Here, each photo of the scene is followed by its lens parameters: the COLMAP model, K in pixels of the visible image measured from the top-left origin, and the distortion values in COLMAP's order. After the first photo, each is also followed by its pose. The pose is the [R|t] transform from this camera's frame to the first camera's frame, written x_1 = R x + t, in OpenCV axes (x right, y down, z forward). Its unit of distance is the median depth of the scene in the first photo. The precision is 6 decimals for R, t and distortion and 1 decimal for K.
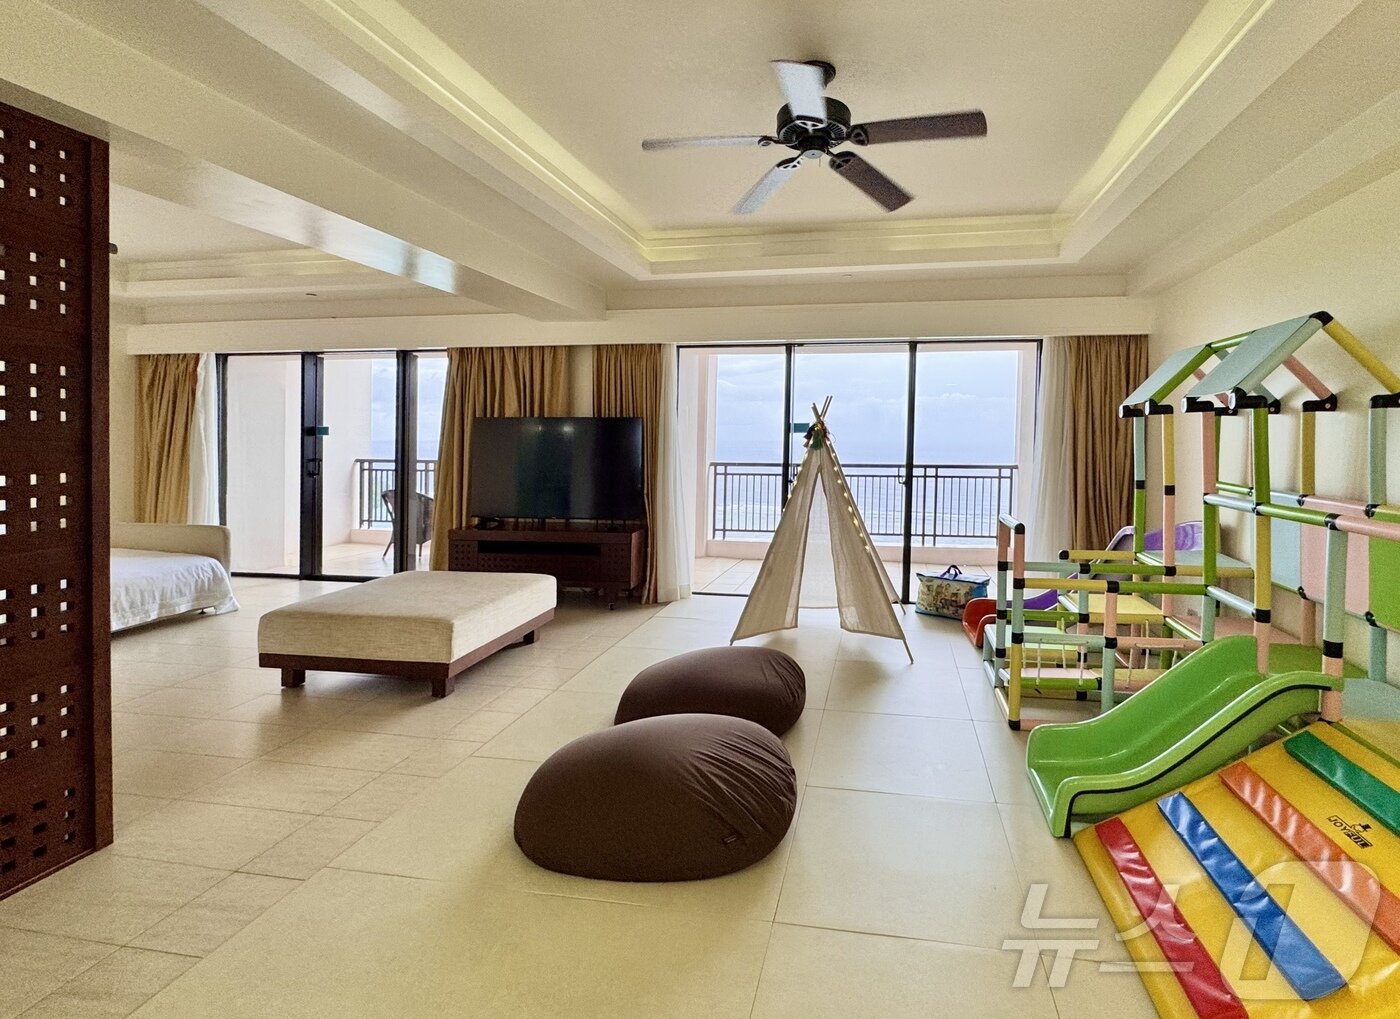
lens RADIAL K [[622.9, 0, 783.3], [0, 622.9, 440.4], [0, 0, 1]] dist [-0.017074, 0.000133]
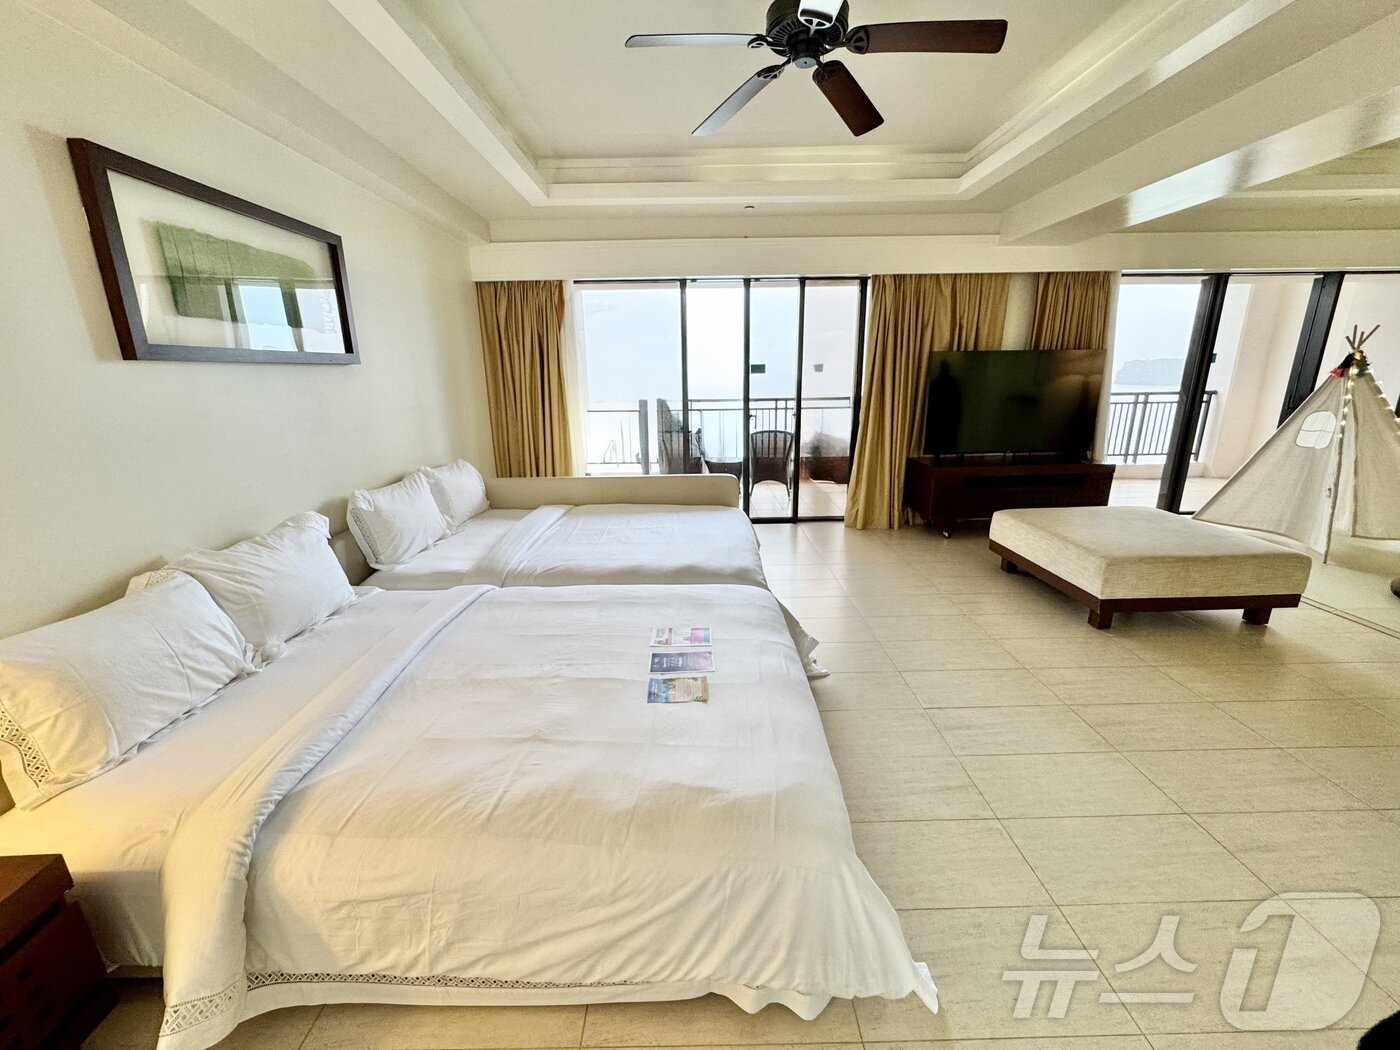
lens RADIAL K [[564.8, 0, 698.8], [0, 564.8, 520.8], [0, 0, 1]] dist [-0.000064, 0.000185]
pose [[0.986940, -0.058157, 0.150226, -0.299437], [0.019471, 0.968787, 0.247128, -0.001431], [-0.159909, -0.240976, 0.957267, 0.040239]]
